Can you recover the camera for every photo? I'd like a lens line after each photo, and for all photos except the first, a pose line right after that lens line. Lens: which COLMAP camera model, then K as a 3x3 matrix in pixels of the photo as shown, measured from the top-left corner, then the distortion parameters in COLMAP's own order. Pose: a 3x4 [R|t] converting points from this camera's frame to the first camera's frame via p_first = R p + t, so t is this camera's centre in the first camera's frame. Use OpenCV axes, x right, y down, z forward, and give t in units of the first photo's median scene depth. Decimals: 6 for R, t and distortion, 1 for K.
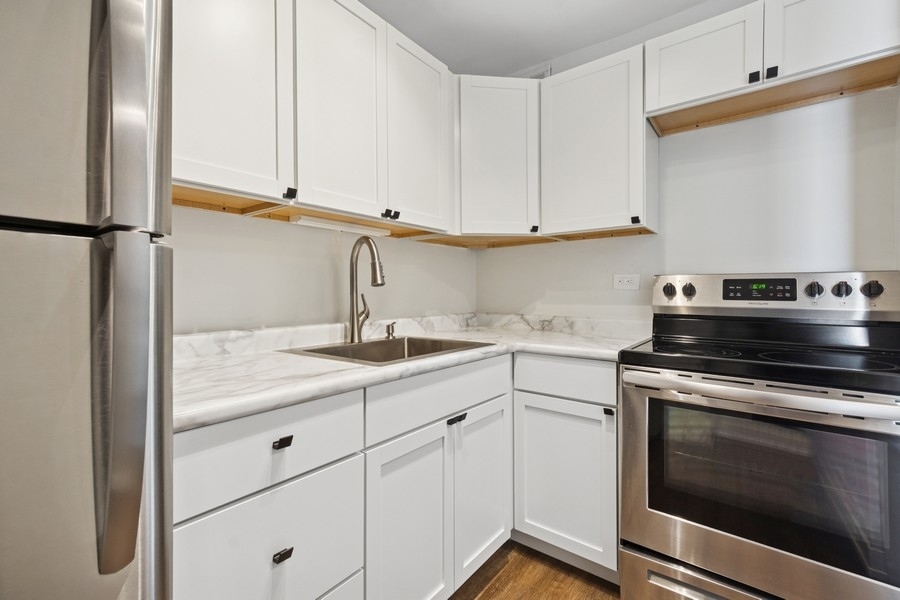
lens RADIAL K [[406.4, 0, 423.6], [0, 406.4, 288.8], [0, 0, 1]] dist [0.002083, -0.004939]
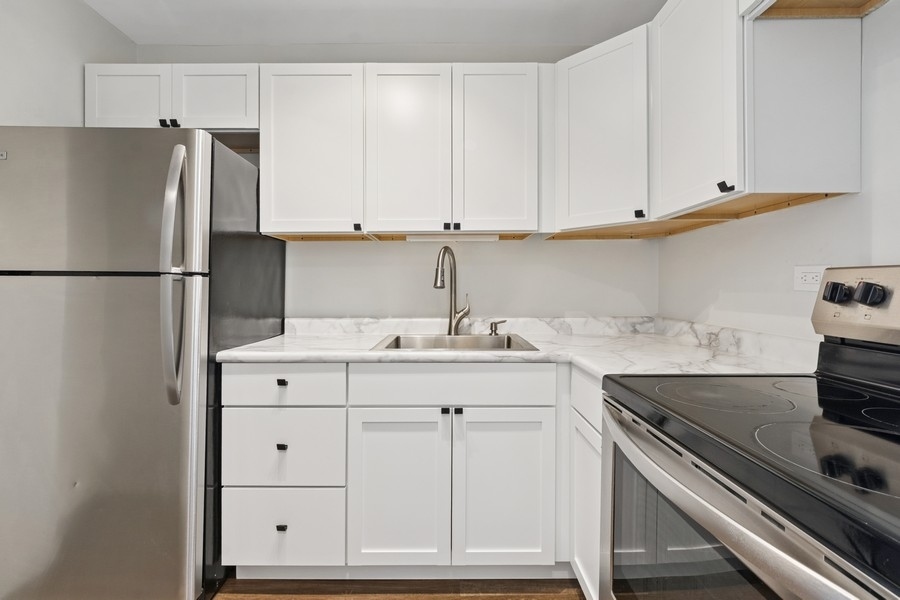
lens RADIAL K [[406.4, 0, 445.6], [0, 406.4, 283.4], [0, 0, 1]] dist [0.002083, -0.004939]
pose [[0.615436, -0.005518, -0.788168, 0.692990], [0.010590, 0.999943, 0.001269, -0.018624], [0.788116, -0.009128, 0.615459, 0.231666]]
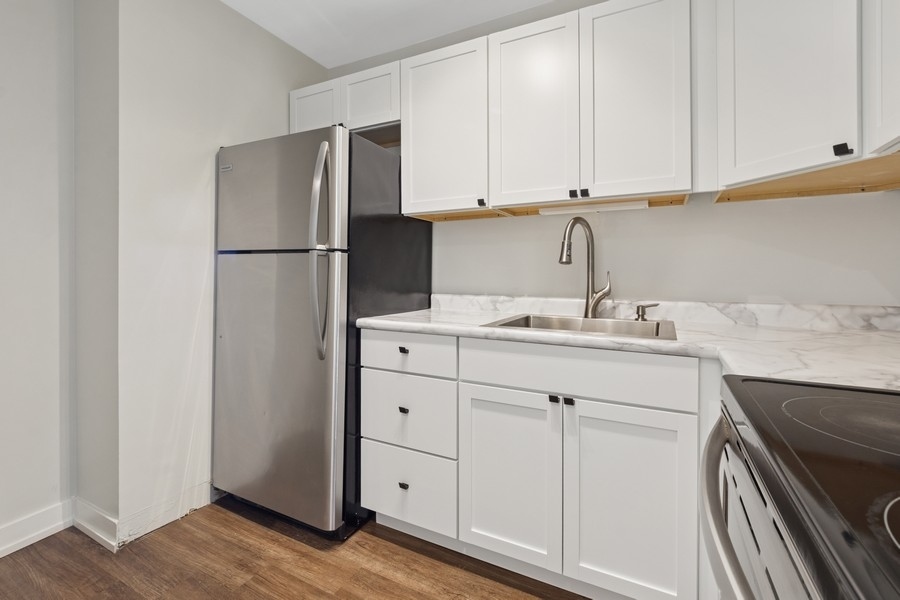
lens RADIAL K [[406.4, 0, 452.4], [0, 406.4, 268.2], [0, 0, 1]] dist [0.002083, -0.004939]
pose [[0.187509, -0.006980, -0.982238, 0.729832], [0.008026, 0.999952, -0.005573, 0.006592], [0.982230, -0.006839, 0.187556, 0.416974]]
